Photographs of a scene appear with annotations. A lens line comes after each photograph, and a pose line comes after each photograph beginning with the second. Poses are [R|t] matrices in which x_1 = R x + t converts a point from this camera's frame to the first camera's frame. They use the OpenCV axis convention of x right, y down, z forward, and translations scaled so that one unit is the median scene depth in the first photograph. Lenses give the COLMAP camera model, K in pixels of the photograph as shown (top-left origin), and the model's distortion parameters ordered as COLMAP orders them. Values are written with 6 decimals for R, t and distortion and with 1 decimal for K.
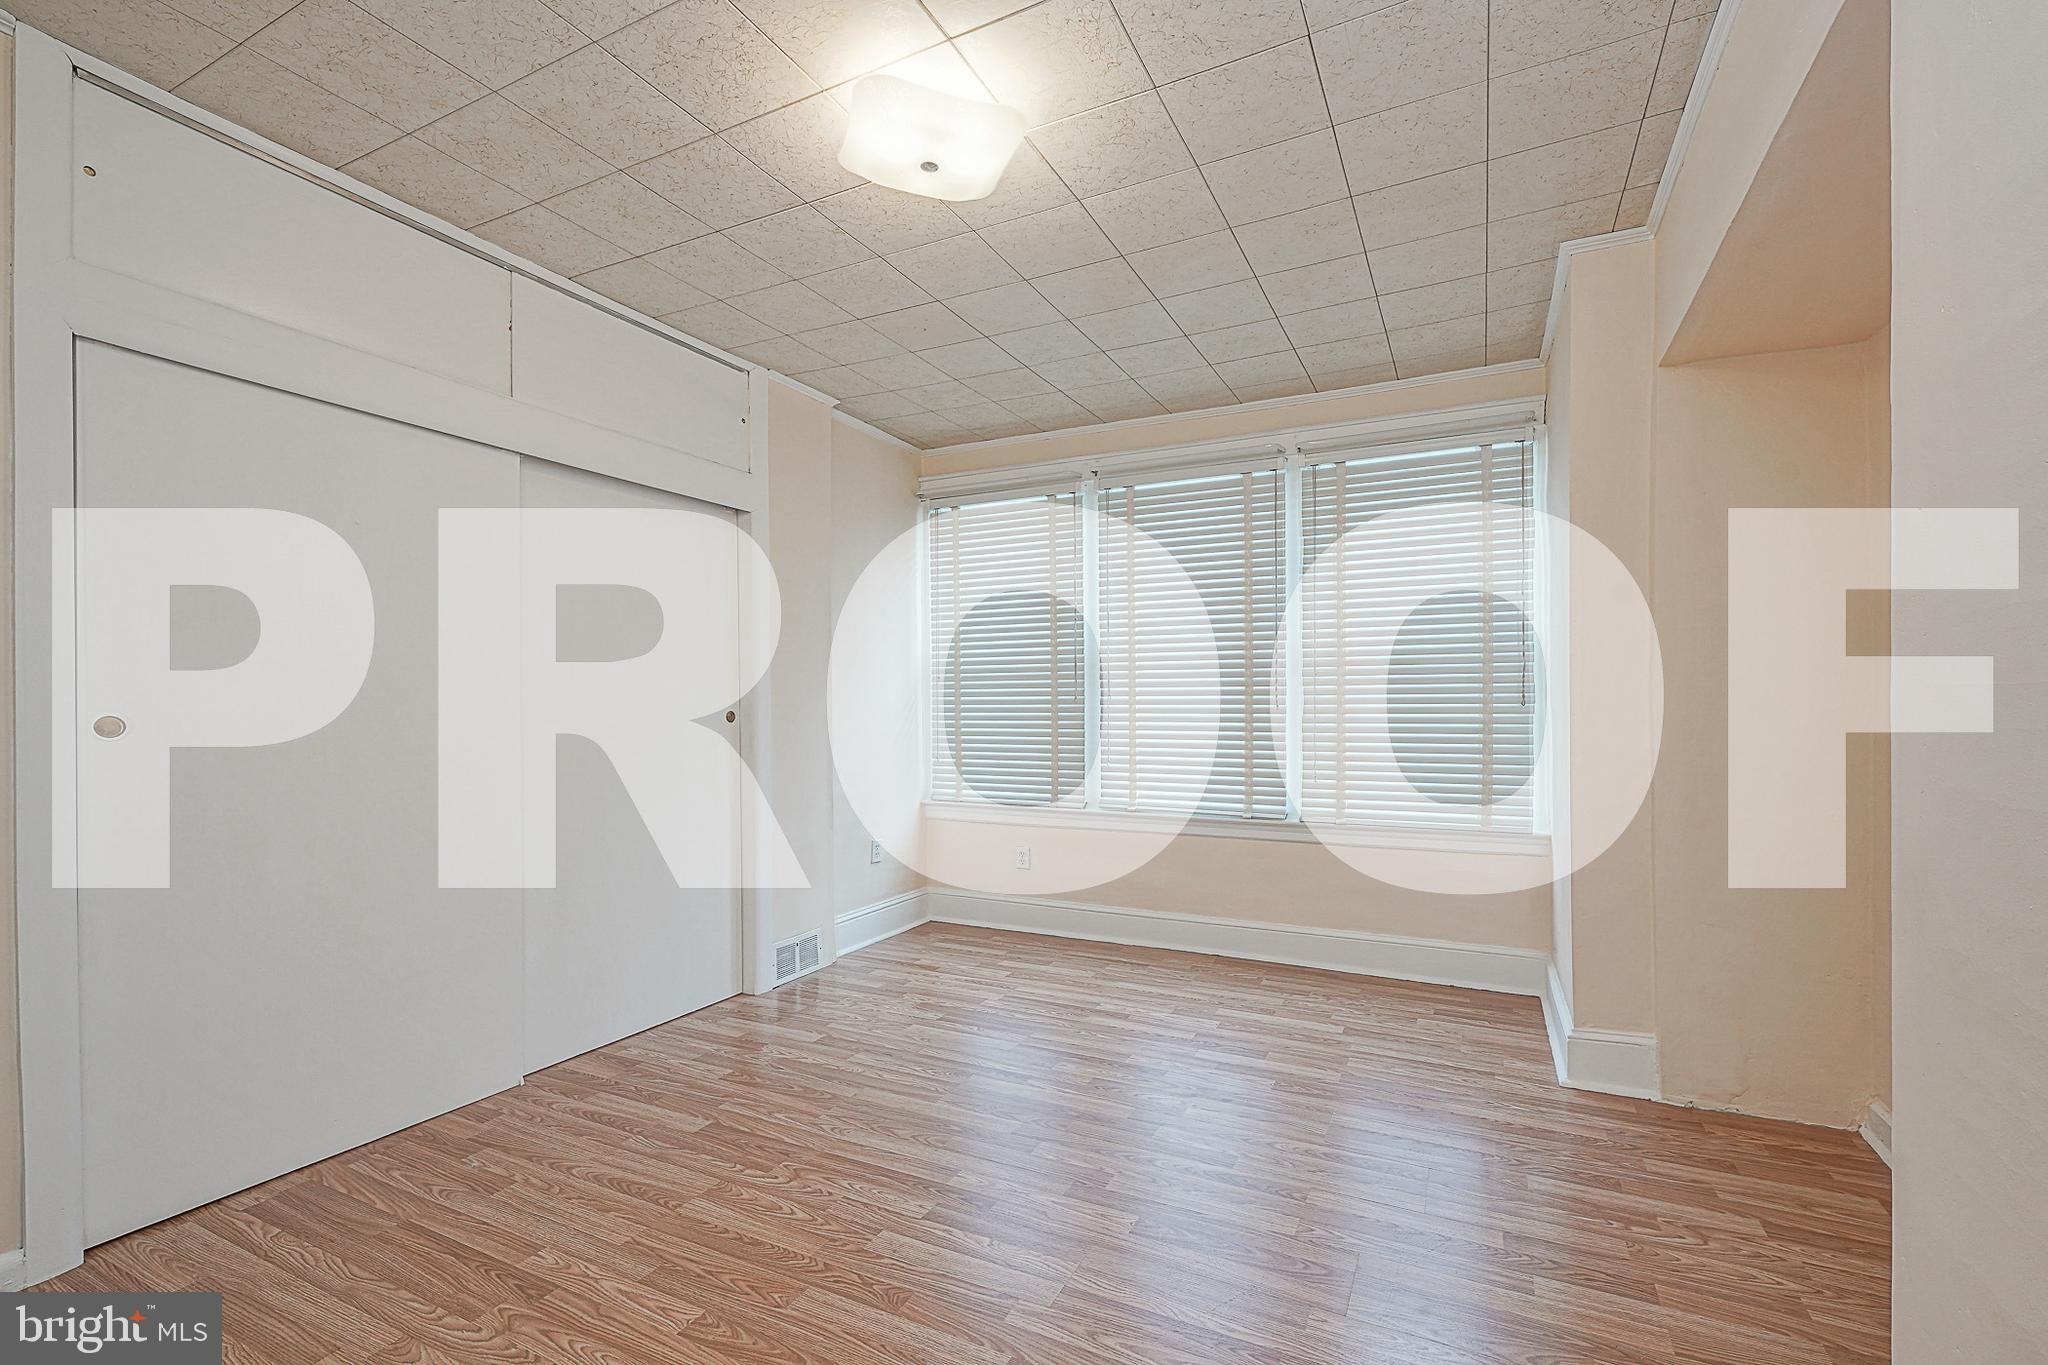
lens RADIAL K [[881.2, 0, 1058.2], [0, 881.2, 717.6], [0, 0, 1]] dist [0.000909, -0.000001]
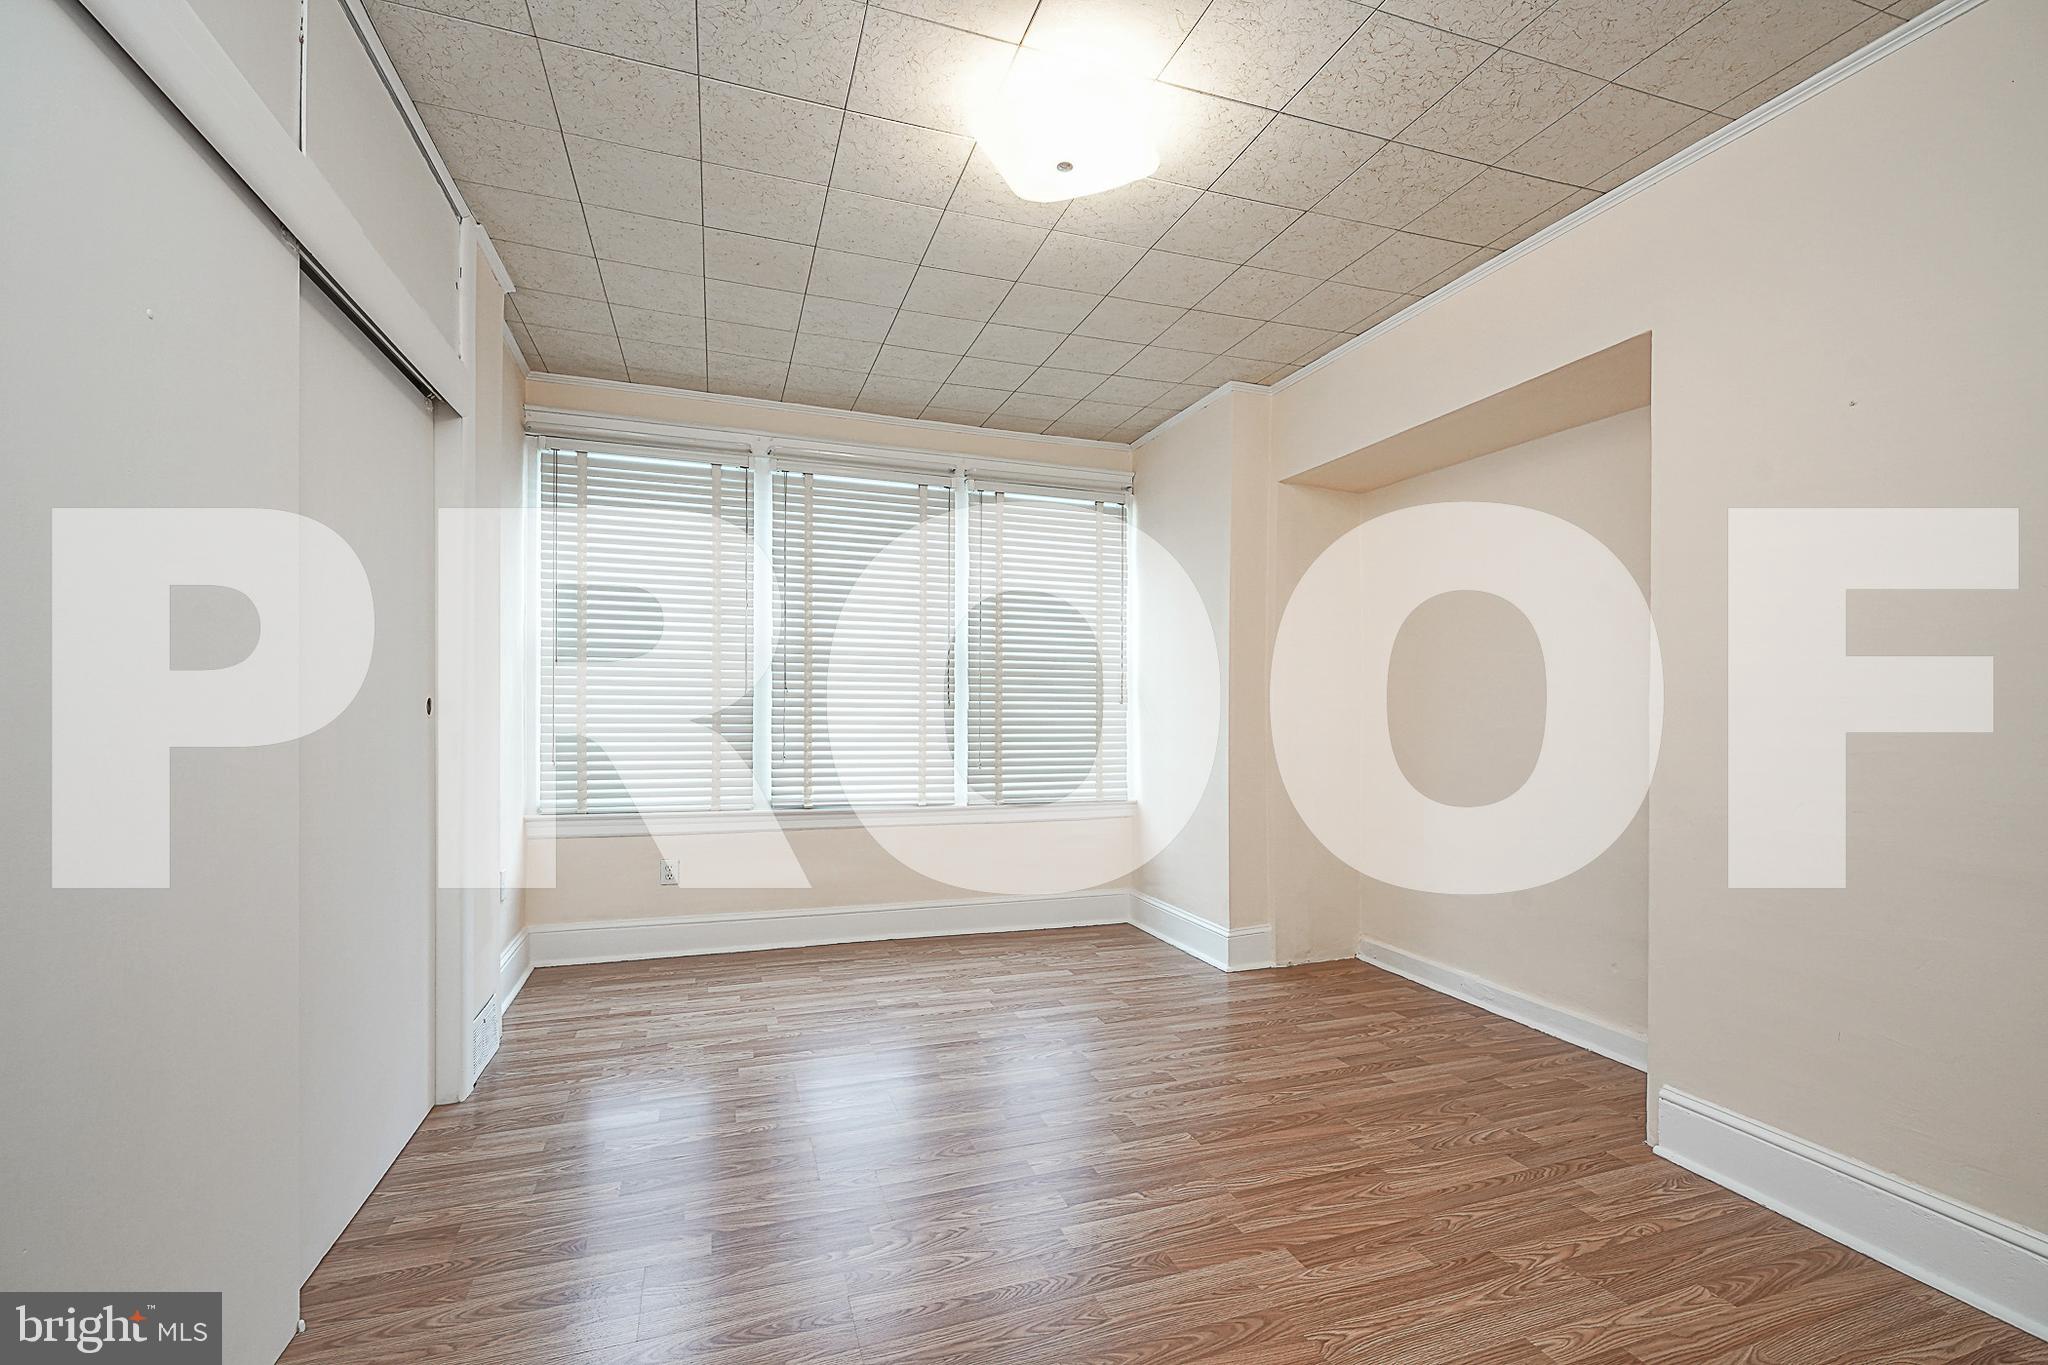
lens RADIAL K [[865.3, 0, 1019.2], [0, 865.3, 704.2], [0, 0, 1]] dist [-0.000661, 0.000098]
pose [[0.710647, 0.012703, 0.703434, -0.488586], [-0.001731, 0.999866, -0.016308, 0.008665], [-0.703546, 0.010371, 0.710574, 0.184398]]
